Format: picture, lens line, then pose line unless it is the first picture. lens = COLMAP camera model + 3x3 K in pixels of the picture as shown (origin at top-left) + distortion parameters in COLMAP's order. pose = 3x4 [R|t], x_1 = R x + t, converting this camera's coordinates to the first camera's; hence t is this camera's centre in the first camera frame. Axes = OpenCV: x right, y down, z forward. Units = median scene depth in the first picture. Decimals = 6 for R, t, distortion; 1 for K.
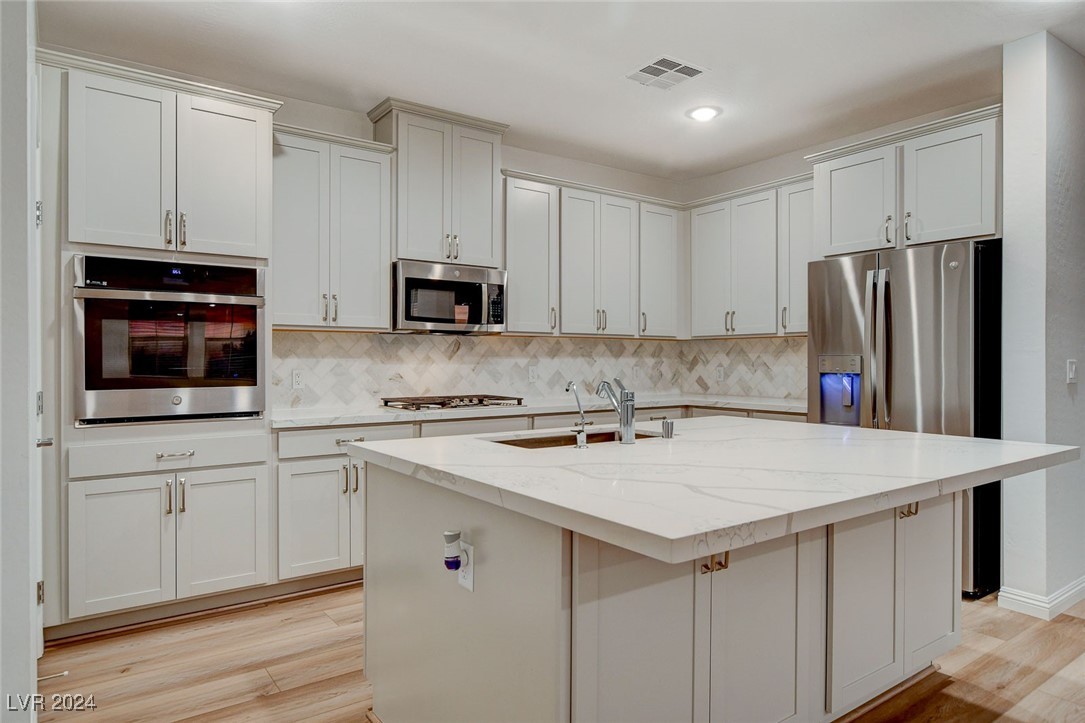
lens RADIAL K [[653.0, 0, 539.1], [0, 653.0, 363.6], [0, 0, 1]] dist [0.009008, 0.001722]
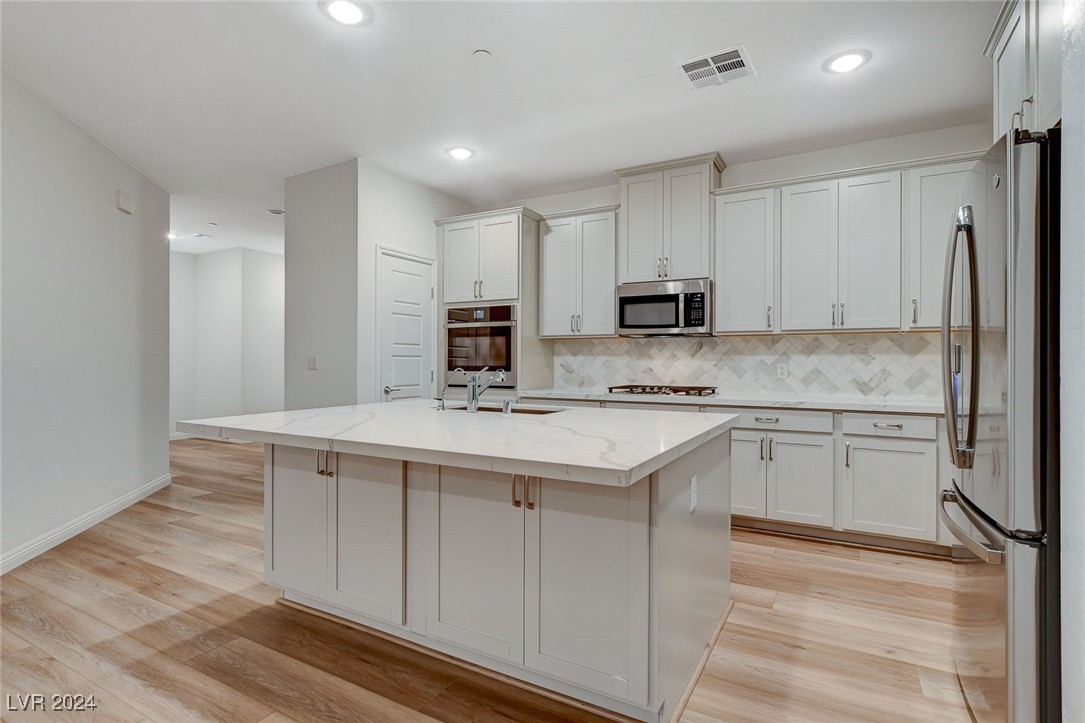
lens RADIAL K [[557.8, 0, 539.7], [0, 557.8, 358.9], [0, 0, 1]] dist [-0.001824, 0.000257]
pose [[0.435667, -0.001816, -0.900106, 0.698933], [-0.007975, 0.999951, -0.005877, 0.005852], [0.900073, 0.009739, 0.435631, 0.303346]]
